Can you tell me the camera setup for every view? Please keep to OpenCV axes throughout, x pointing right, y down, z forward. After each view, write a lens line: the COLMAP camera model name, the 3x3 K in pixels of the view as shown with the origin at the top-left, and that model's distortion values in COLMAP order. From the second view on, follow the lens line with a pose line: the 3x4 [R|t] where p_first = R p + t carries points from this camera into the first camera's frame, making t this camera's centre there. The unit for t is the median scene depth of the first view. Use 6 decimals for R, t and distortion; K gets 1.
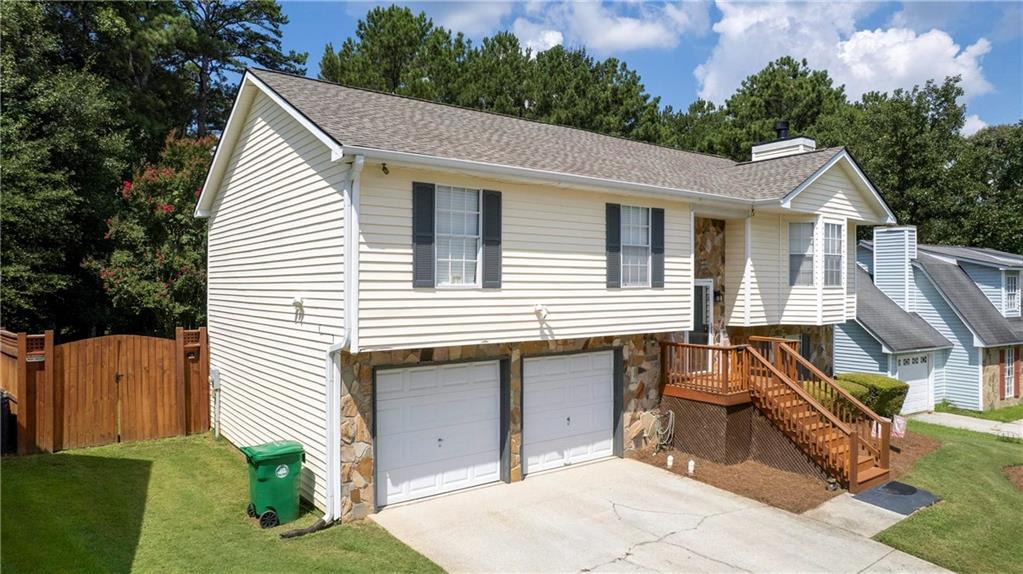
lens RADIAL K [[652.8, 0, 523.6], [0, 652.8, 283.7], [0, 0, 1]] dist [-0.073548, 0.056905]
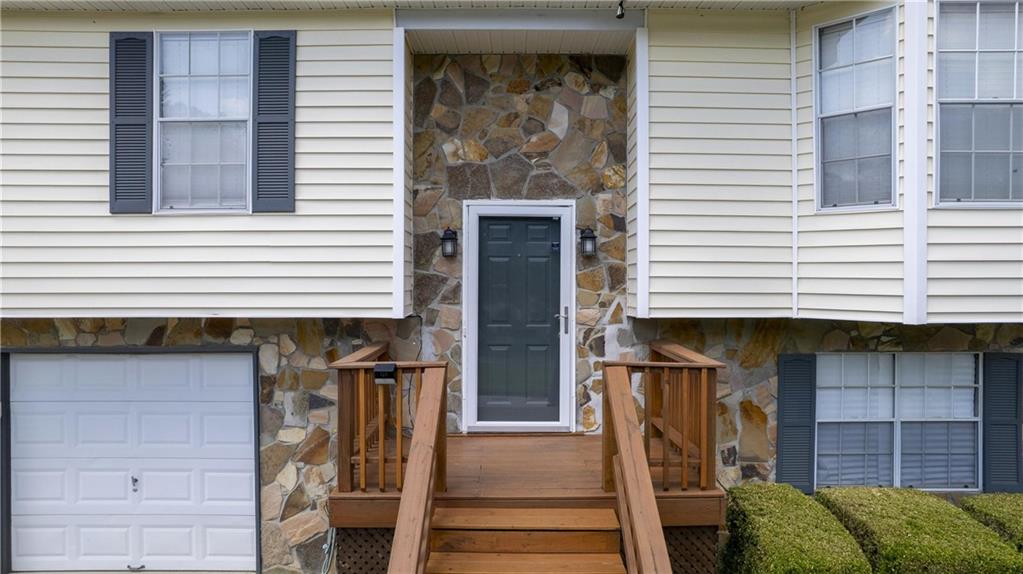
lens RADIAL K [[652.8, 0, 523.6], [0, 652.8, 283.7], [0, 0, 1]] dist [-0.073548, 0.056905]
pose [[0.800338, -0.001321, -0.599548, 0.550524], [0.002080, 0.999998, 0.000573, 0.048638], [0.599546, -0.001705, 0.800339, 0.701297]]
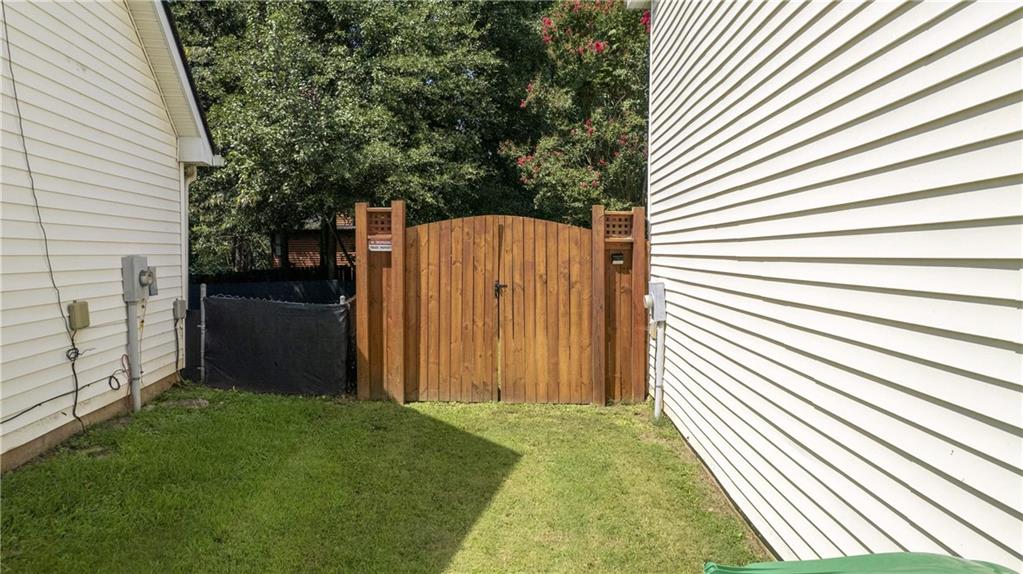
lens RADIAL K [[656.9, 0, 511.5], [0, 656.9, 287.0], [0, 0, 1]] dist [-0.002191, -0.000382]
pose [[0.766603, 0.036682, -0.641073, -0.262251], [-0.001745, 0.998482, 0.055046, 0.119199], [0.642119, -0.041079, 0.765504, 0.588857]]
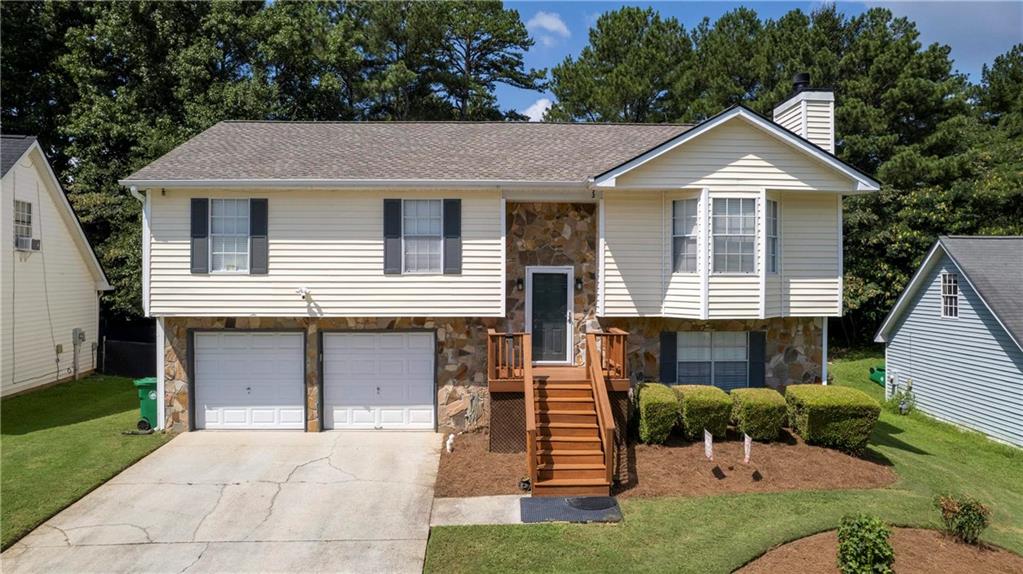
lens RADIAL K [[652.8, 0, 523.6], [0, 652.8, 283.7], [0, 0, 1]] dist [-0.073548, 0.056905]
pose [[0.821187, 0.004852, -0.570639, 0.837522], [-0.000208, 0.999966, 0.008203, 0.011699], [0.570660, -0.006618, 0.821160, 0.183692]]
